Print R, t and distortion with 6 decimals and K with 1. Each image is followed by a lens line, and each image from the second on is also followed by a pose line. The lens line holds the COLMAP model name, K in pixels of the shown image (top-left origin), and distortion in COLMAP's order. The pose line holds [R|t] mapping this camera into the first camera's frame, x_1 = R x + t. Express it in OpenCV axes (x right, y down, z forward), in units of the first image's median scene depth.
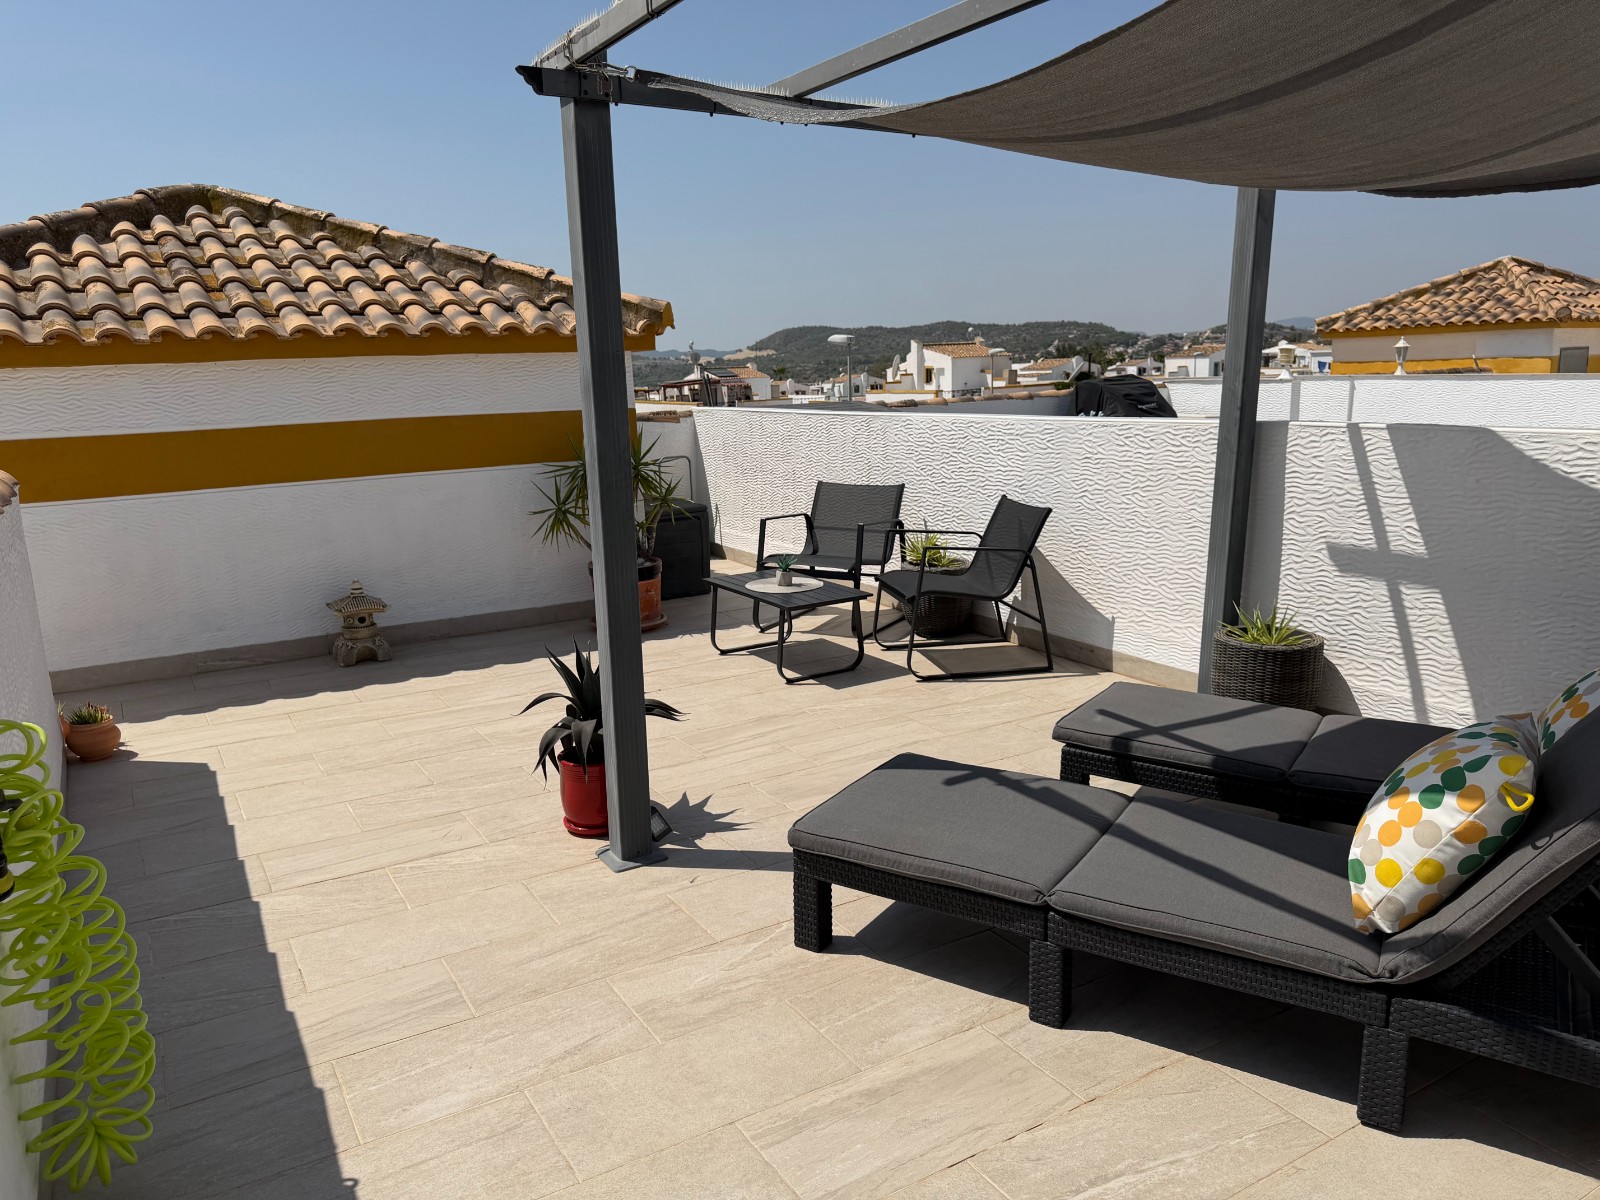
lens RADIAL K [[1104.0, 0, 790.1], [0, 1104.0, 603.1], [0, 0, 1]] dist [0.074609, -0.086331]
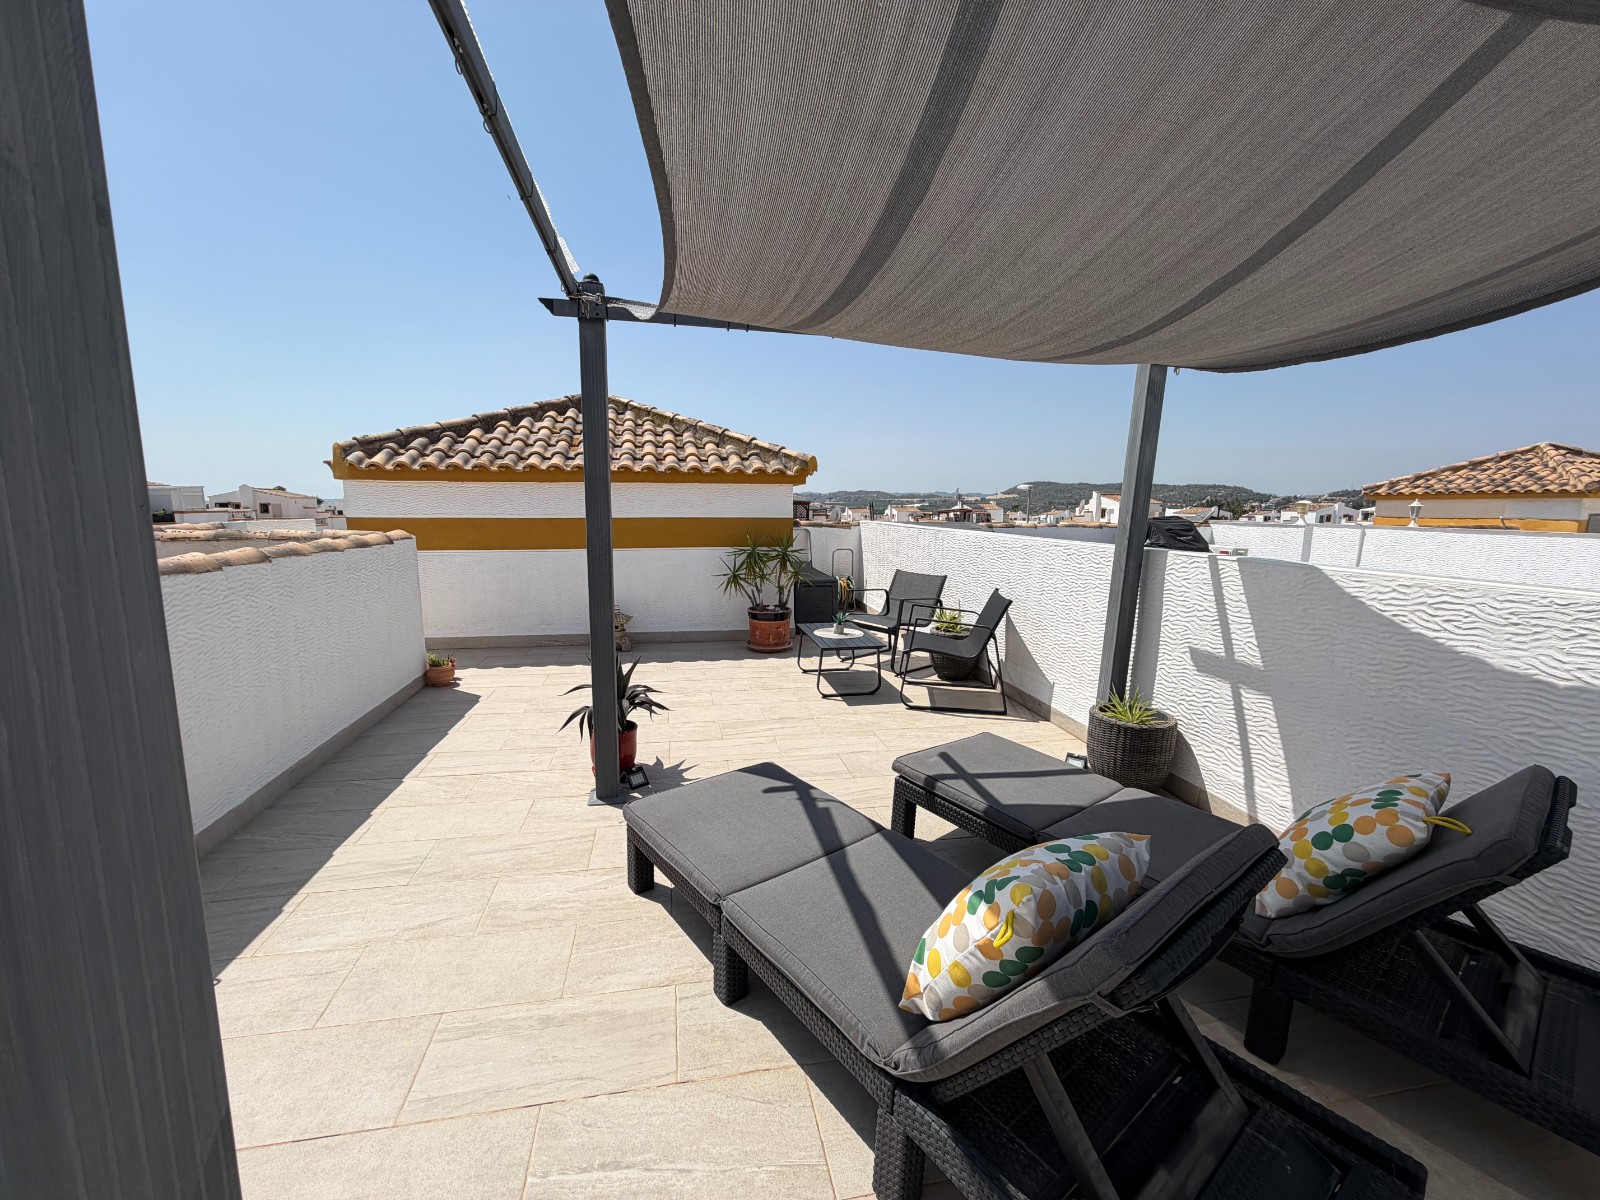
lens RADIAL K [[626.9, 0, 800.0], [0, 626.9, 600.0], [0, 0, 1]] dist [0.000121, -0.000043]
pose [[0.941605, 0.092029, -0.323899, 0.242227], [-0.108734, 0.993496, -0.033817, -0.029486], [0.318680, 0.067061, 0.945487, 0.155442]]
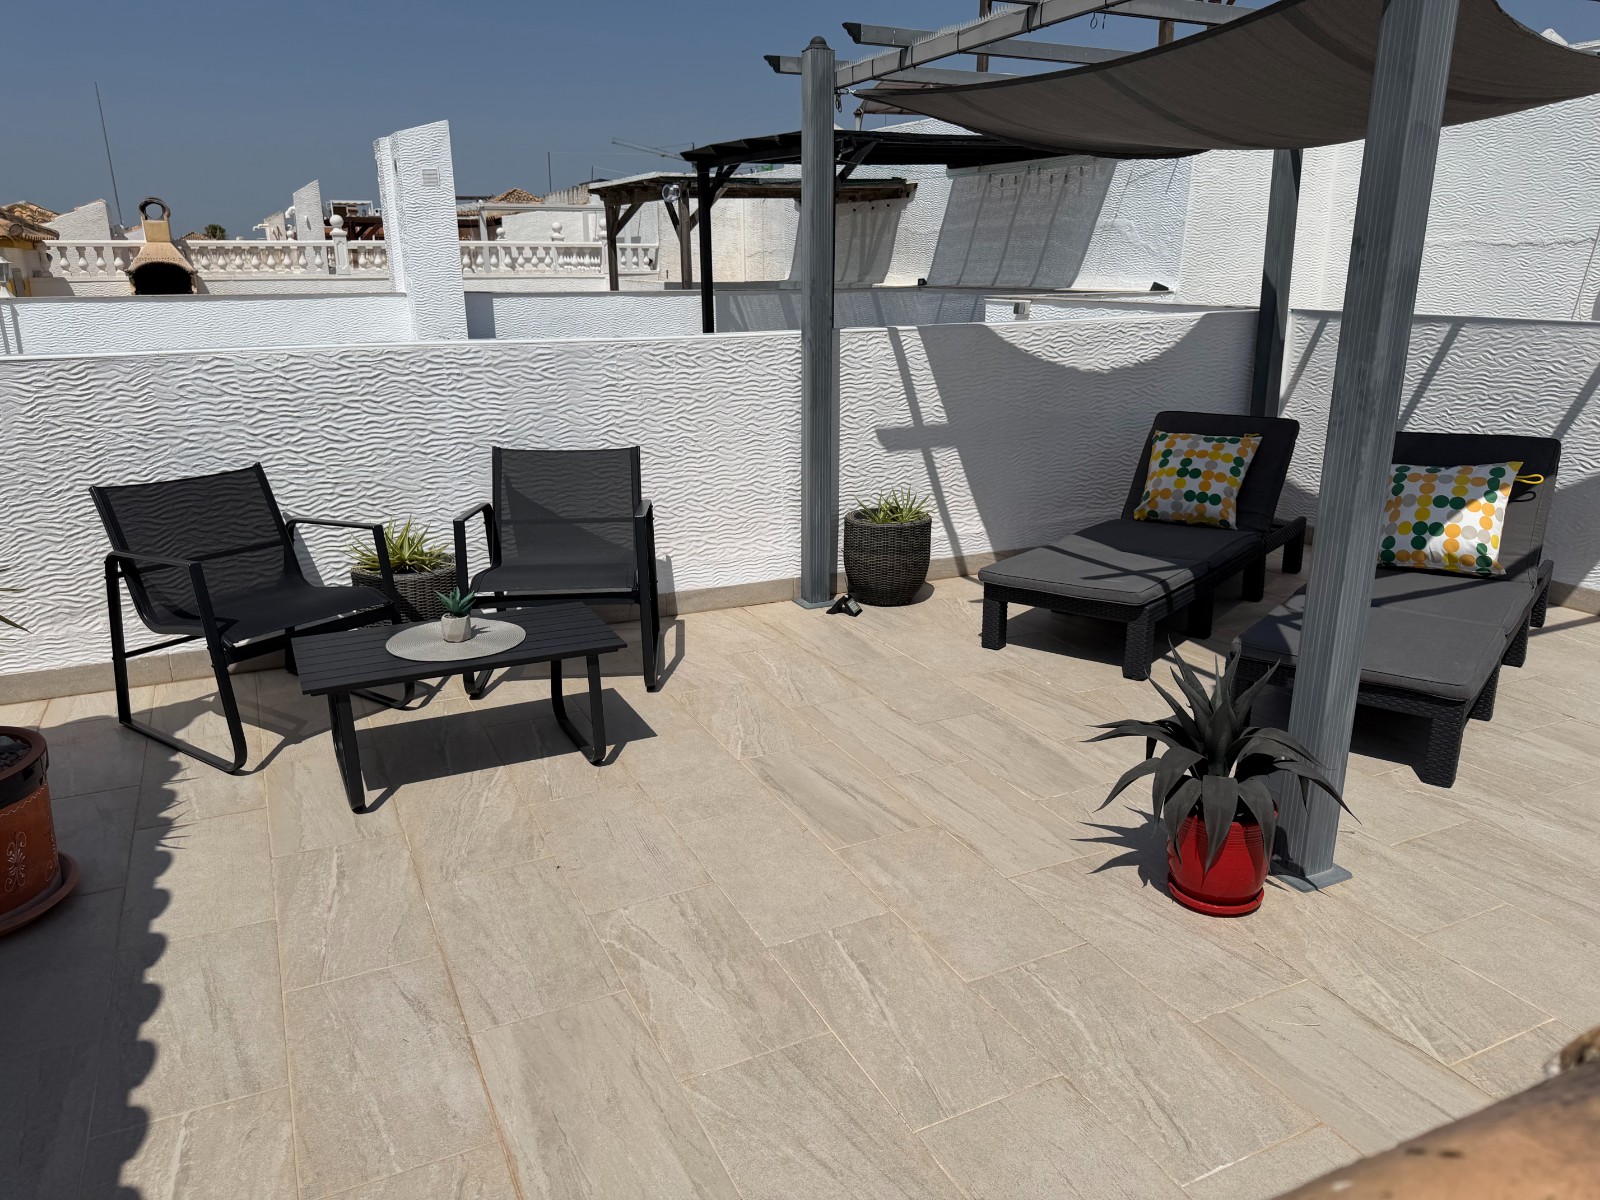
lens RADIAL K [[1138.4, 0, 802.8], [0, 1138.4, 605.1], [0, 0, 1]] dist [0.047112, -0.059989]
pose [[0.095535, -0.260031, 0.960863, -0.611023], [0.208923, 0.949016, 0.236052, -0.149318], [-0.973254, 0.178195, 0.144990, 0.784269]]
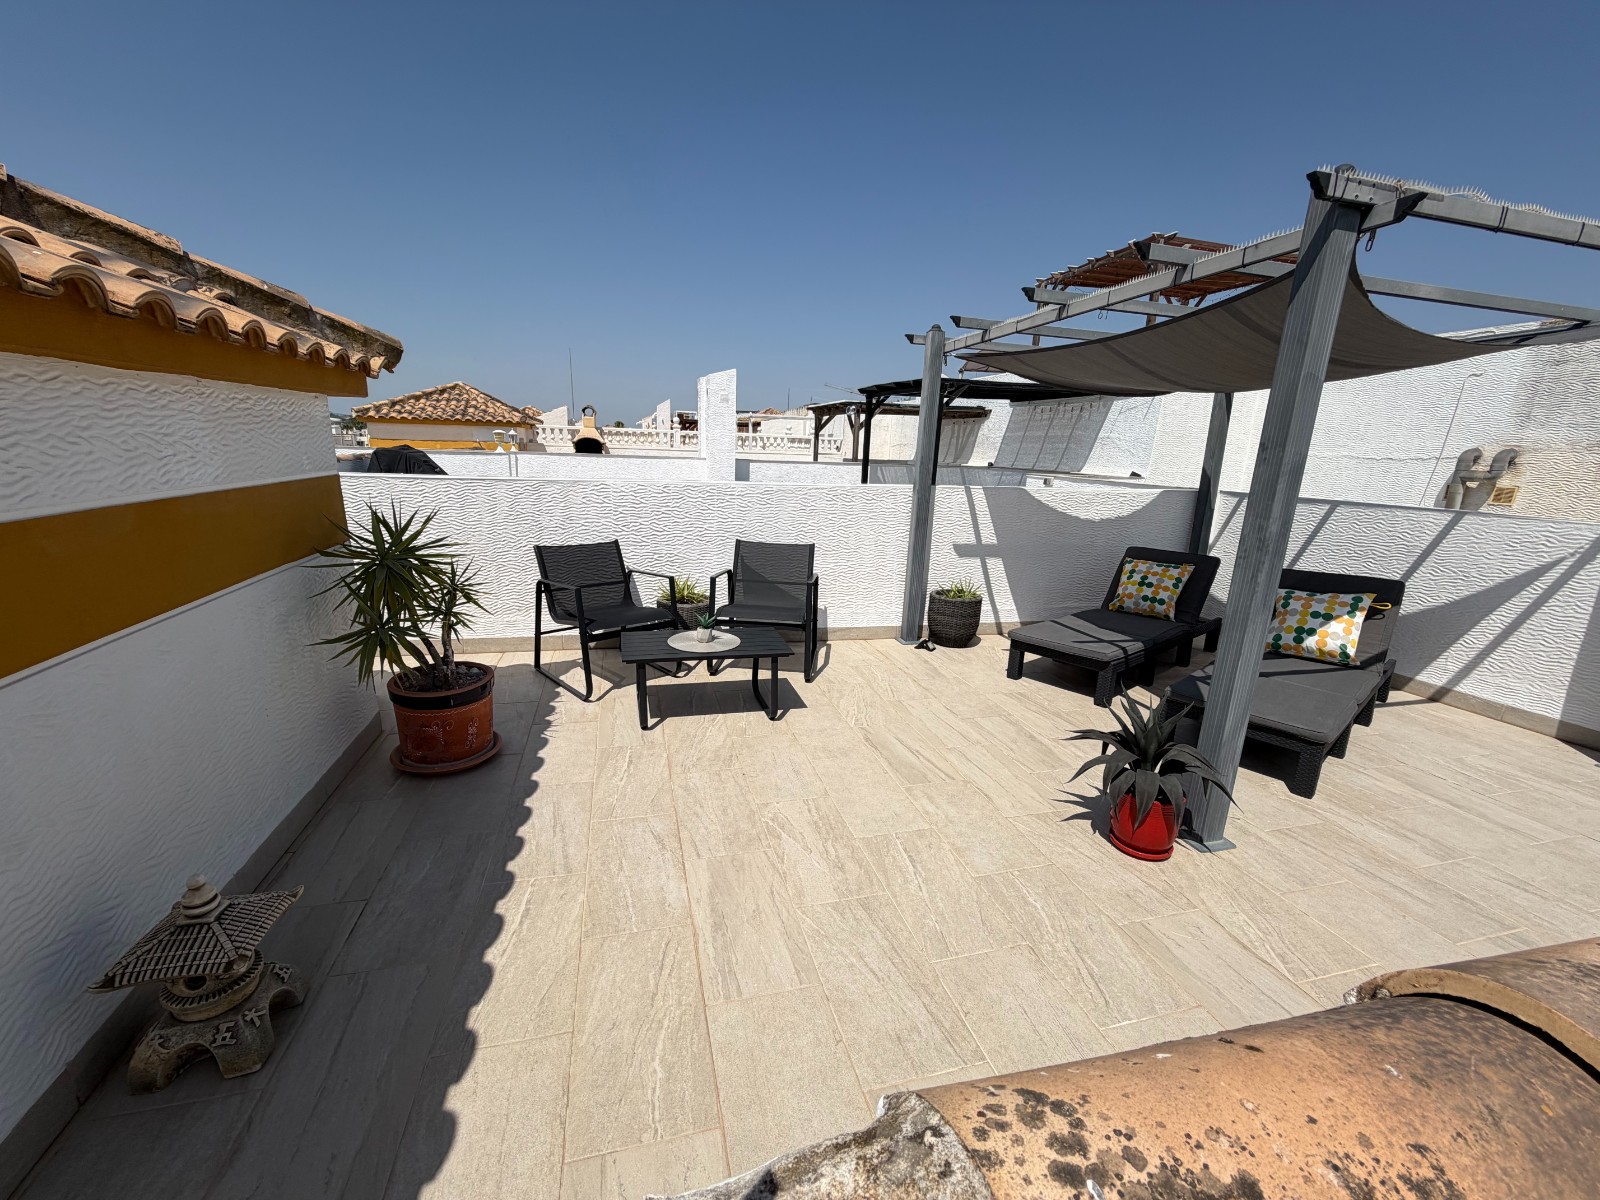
lens RADIAL K [[641.5, 0, 793.8], [0, 641.5, 601.9], [0, 0, 1]] dist [0.000924, -0.000083]
pose [[0.285550, -0.186974, 0.939948, -0.601630], [0.155397, 0.976838, 0.147104, -0.141764], [-0.945681, 0.104059, 0.307991, 0.776742]]
